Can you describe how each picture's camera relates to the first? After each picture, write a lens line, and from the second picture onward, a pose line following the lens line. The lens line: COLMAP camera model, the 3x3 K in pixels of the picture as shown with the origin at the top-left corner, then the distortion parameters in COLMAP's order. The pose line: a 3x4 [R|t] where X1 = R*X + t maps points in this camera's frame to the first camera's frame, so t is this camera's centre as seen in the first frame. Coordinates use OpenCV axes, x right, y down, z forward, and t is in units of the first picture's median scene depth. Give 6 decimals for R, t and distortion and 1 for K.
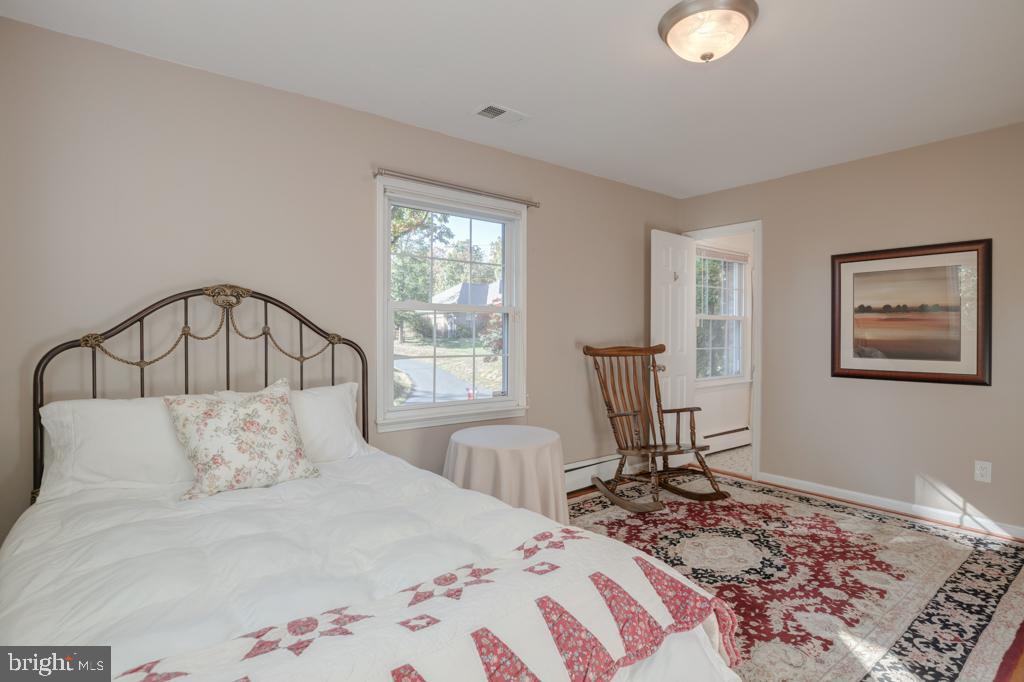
lens RADIAL K [[520.6, 0, 517.0], [0, 520.6, 337.9], [0, 0, 1]] dist [-0.021470, 0.000345]
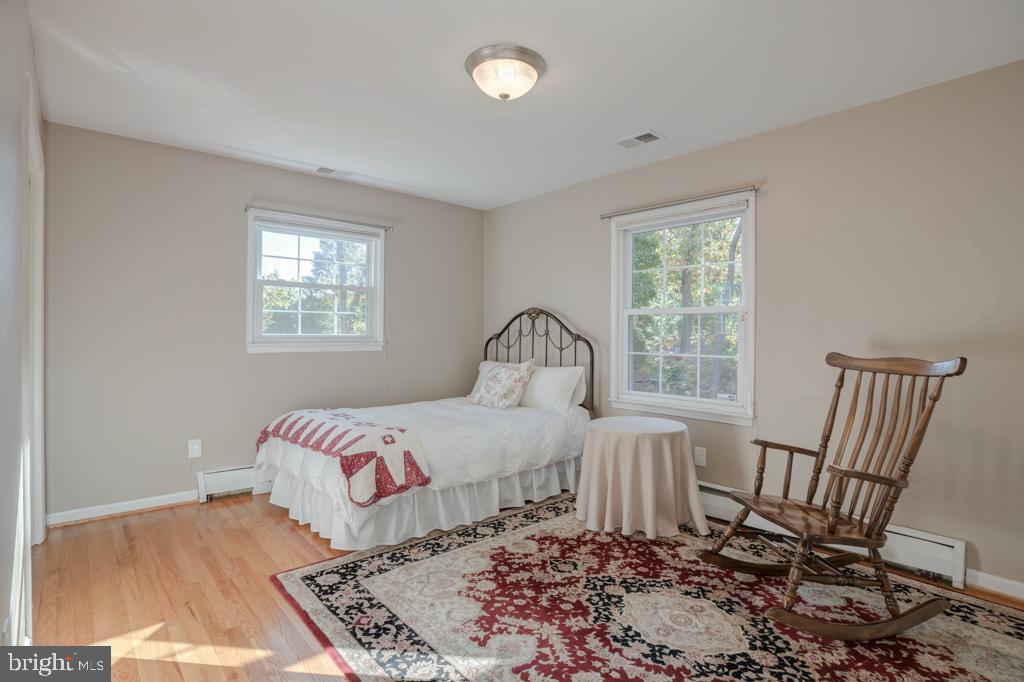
lens RADIAL K [[520.6, 0, 516.8], [0, 520.6, 336.4], [0, 0, 1]] dist [-0.021470, 0.000345]
pose [[0.051672, 0.009931, -0.998615, 1.243781], [-0.010565, 0.999900, 0.009397, -0.014325], [0.998608, 0.010064, 0.051772, 0.775987]]
